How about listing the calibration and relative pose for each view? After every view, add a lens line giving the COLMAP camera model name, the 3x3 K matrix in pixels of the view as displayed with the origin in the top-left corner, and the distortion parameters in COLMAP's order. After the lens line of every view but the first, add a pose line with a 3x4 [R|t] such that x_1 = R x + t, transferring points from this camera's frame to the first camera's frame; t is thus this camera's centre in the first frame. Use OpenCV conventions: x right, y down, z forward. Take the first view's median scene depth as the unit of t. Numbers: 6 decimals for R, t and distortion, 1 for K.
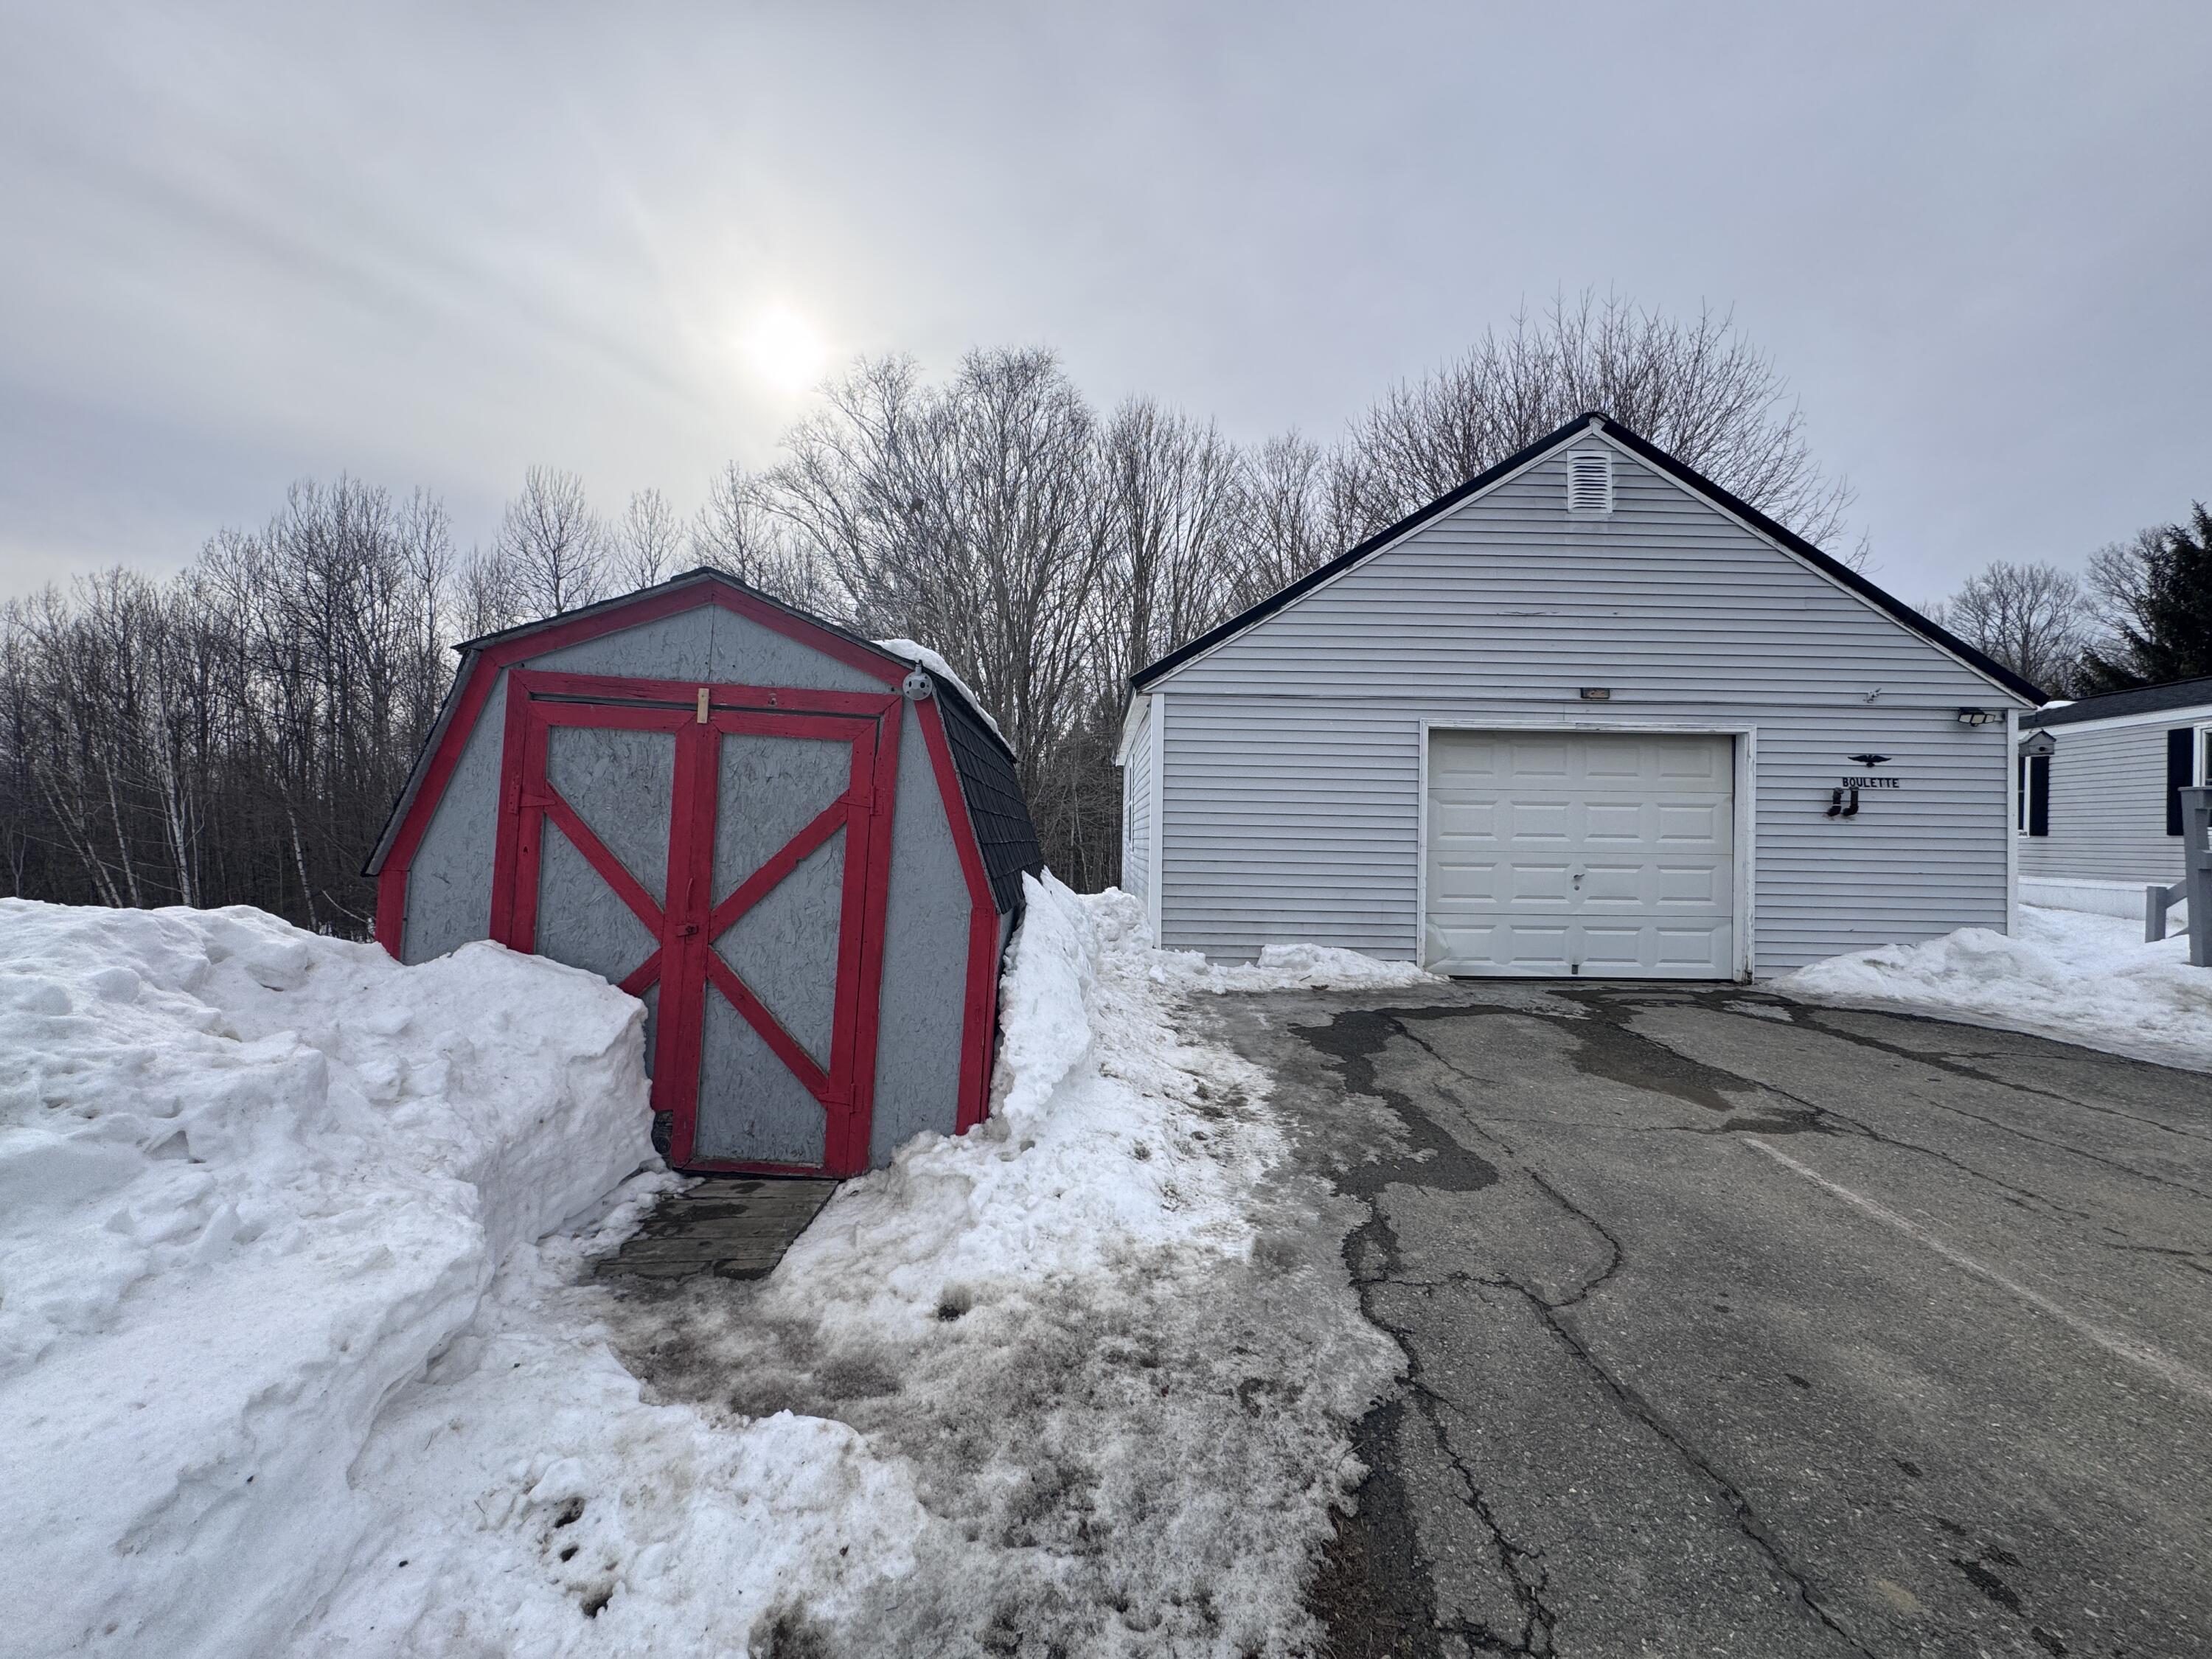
lens RADIAL K [[879.7, 0, 1101.7], [0, 879.7, 830.2], [0, 0, 1]] dist [-0.001674, 0.000870]
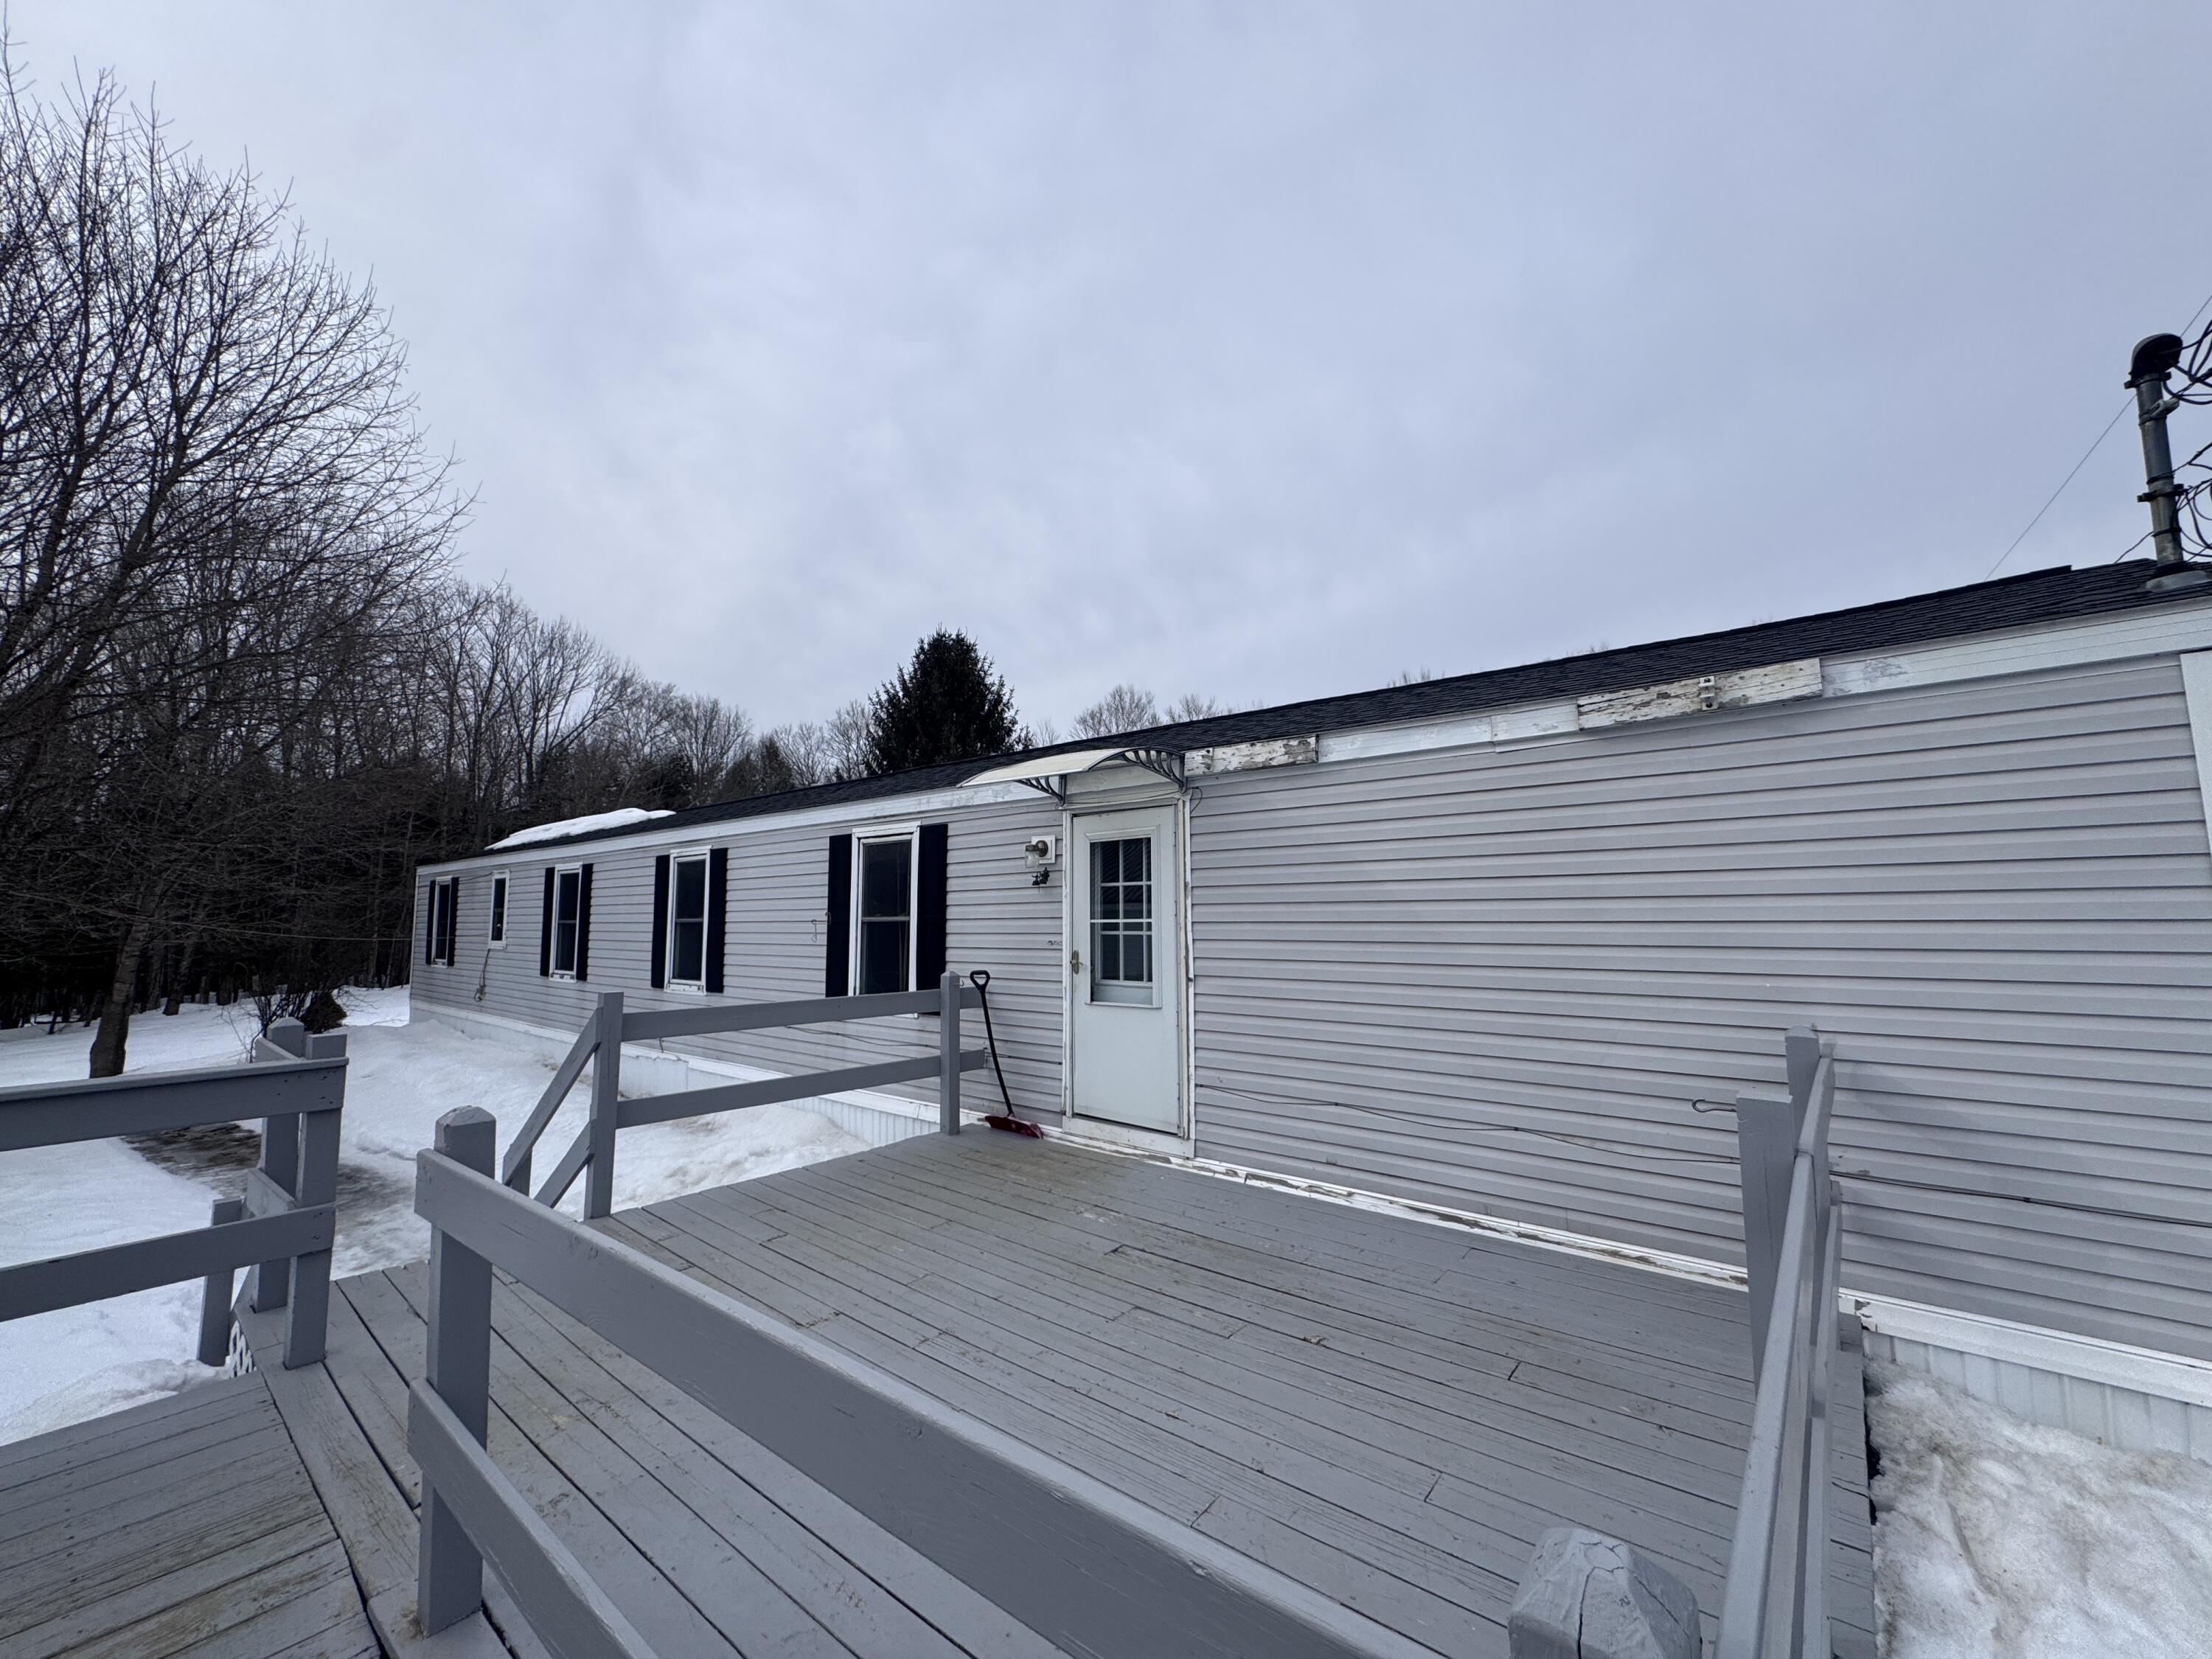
lens RADIAL K [[880.7, 0, 1107.9], [0, 880.7, 825.2], [0, 0, 1]] dist [-0.003448, -0.000132]
pose [[0.508530, 0.063352, 0.858711, 1.135833], [0.015316, 0.996466, -0.082585, -0.107336], [-0.860908, 0.055149, 0.505763, 0.358006]]
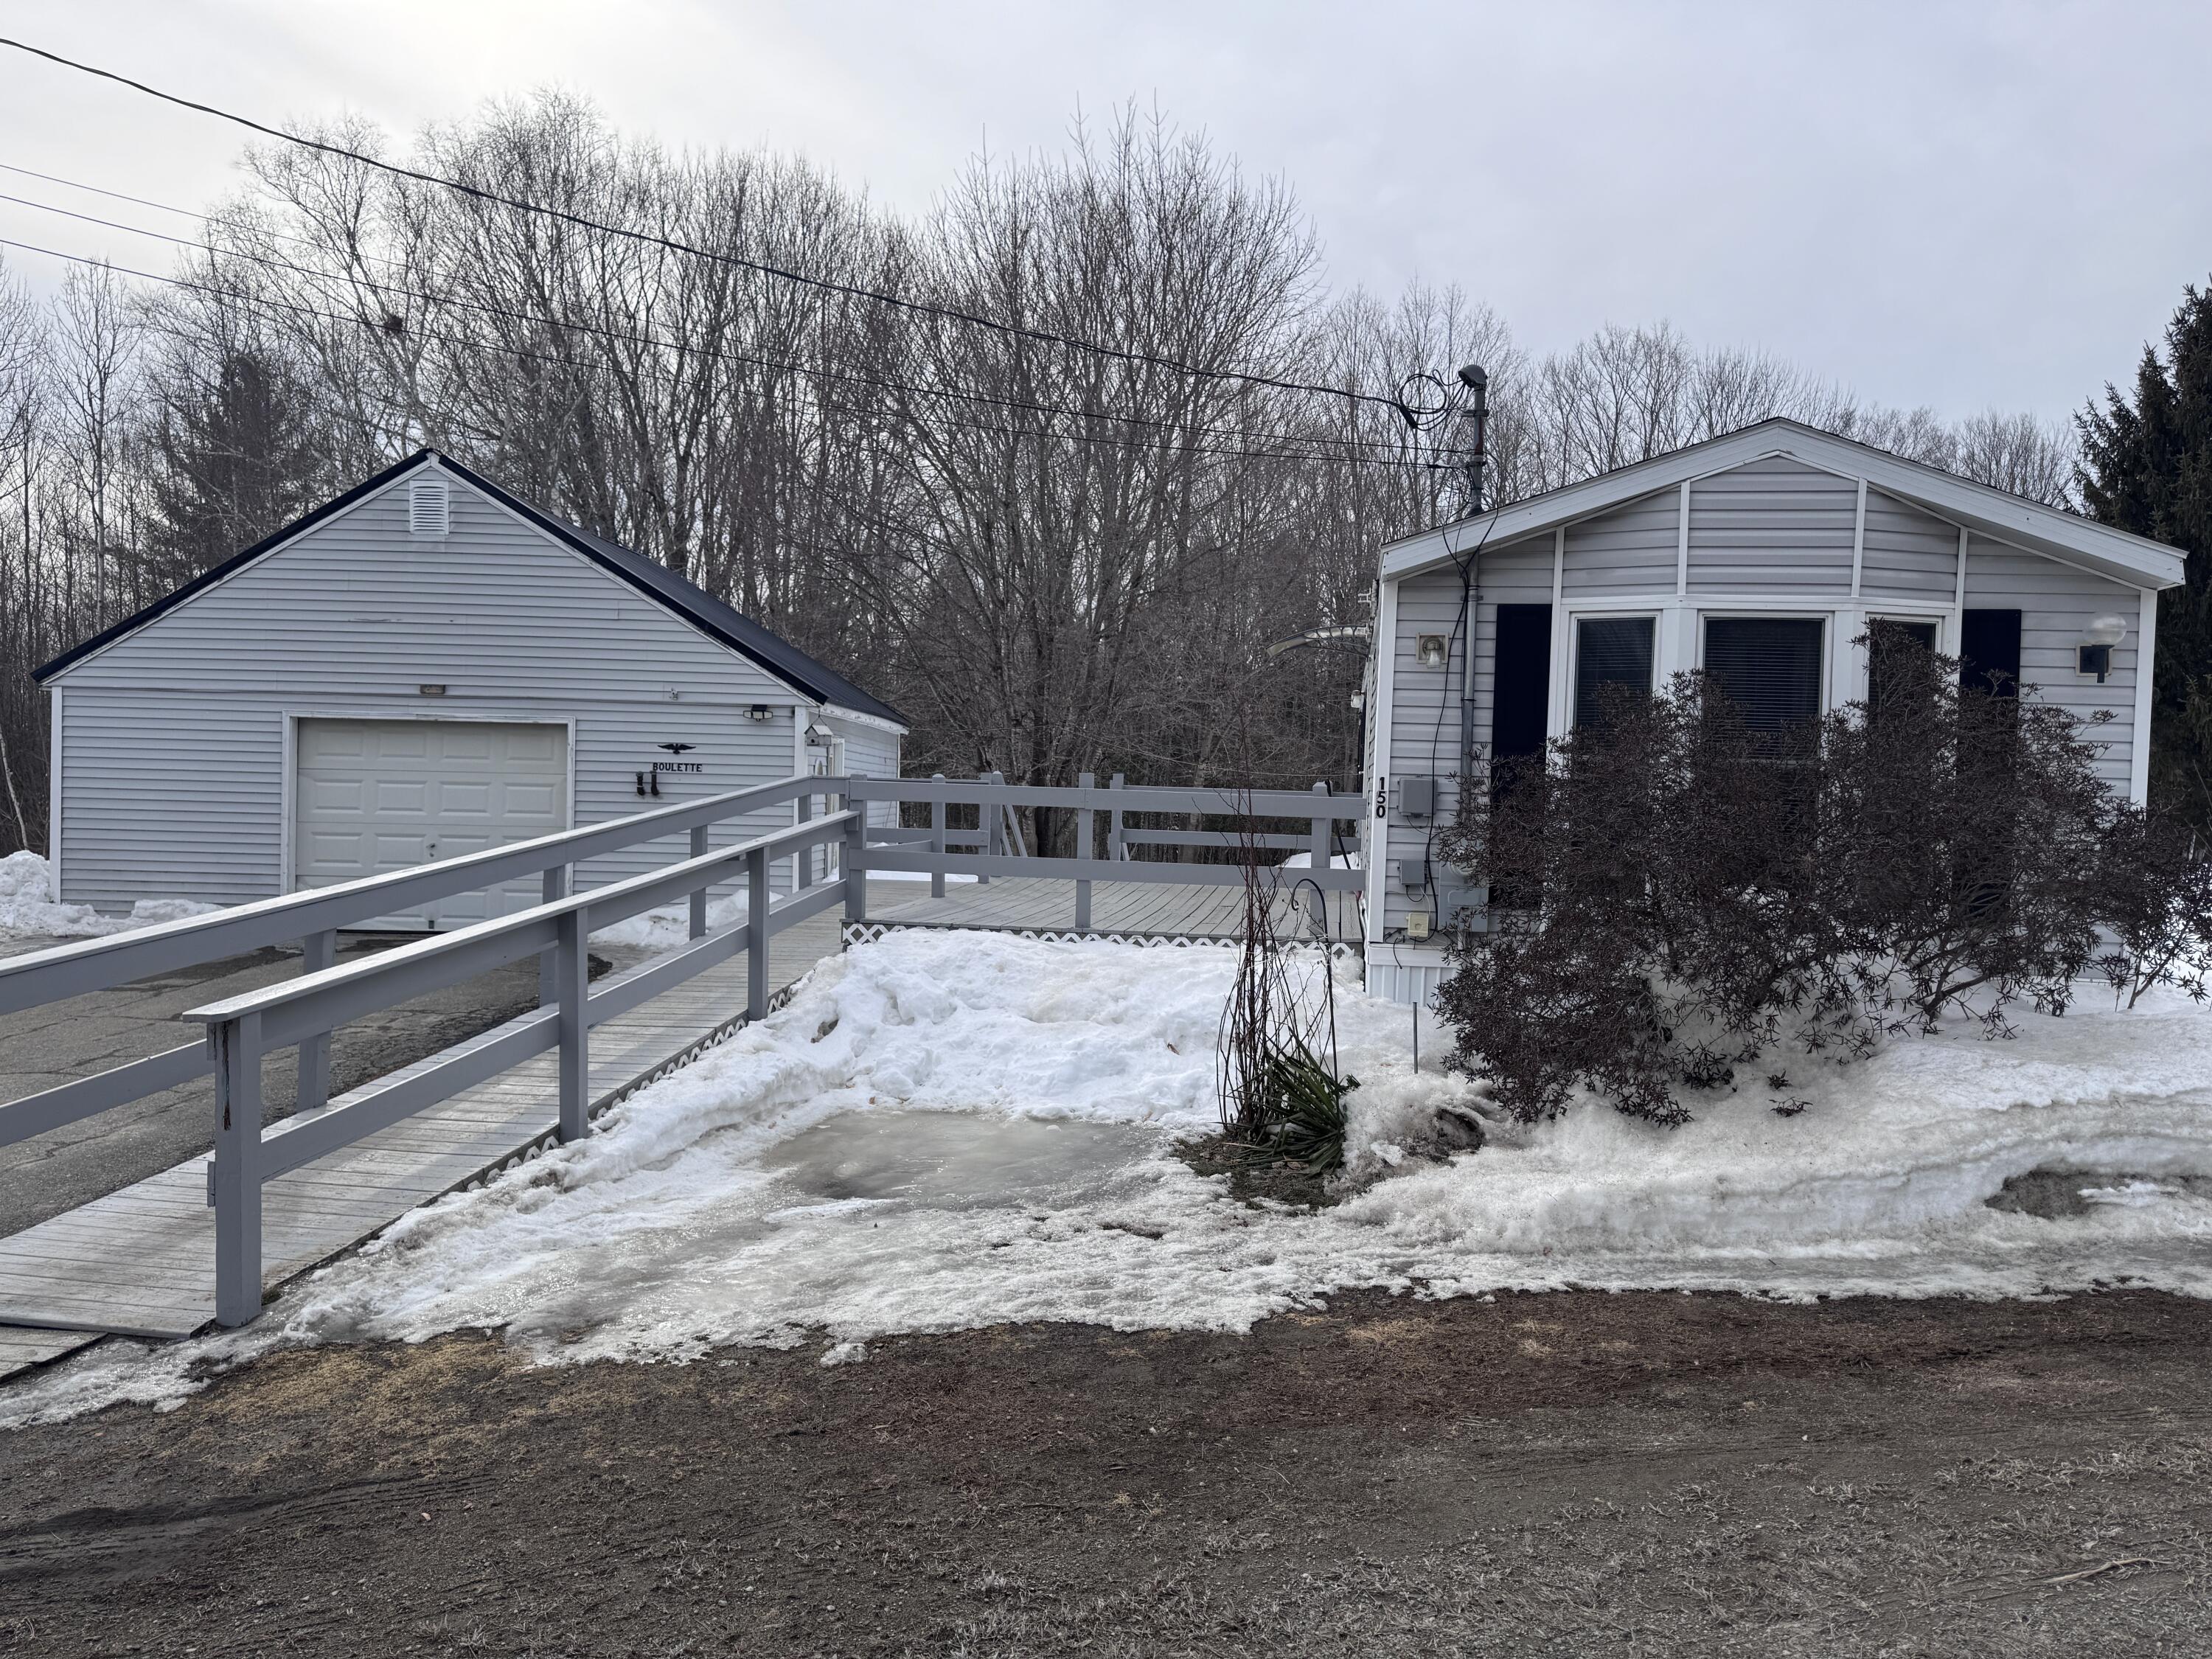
lens RADIAL K [[1550.0, 0, 1112.7], [0, 1550.0, 827.5], [0, 0, 1]] dist [0.093057, -0.121990]
pose [[0.999969, 0.007812, 0.000006, 1.463820], [-0.007808, 0.999414, 0.033327, -0.047724], [0.000254, -0.033326, 0.999445, -1.101878]]
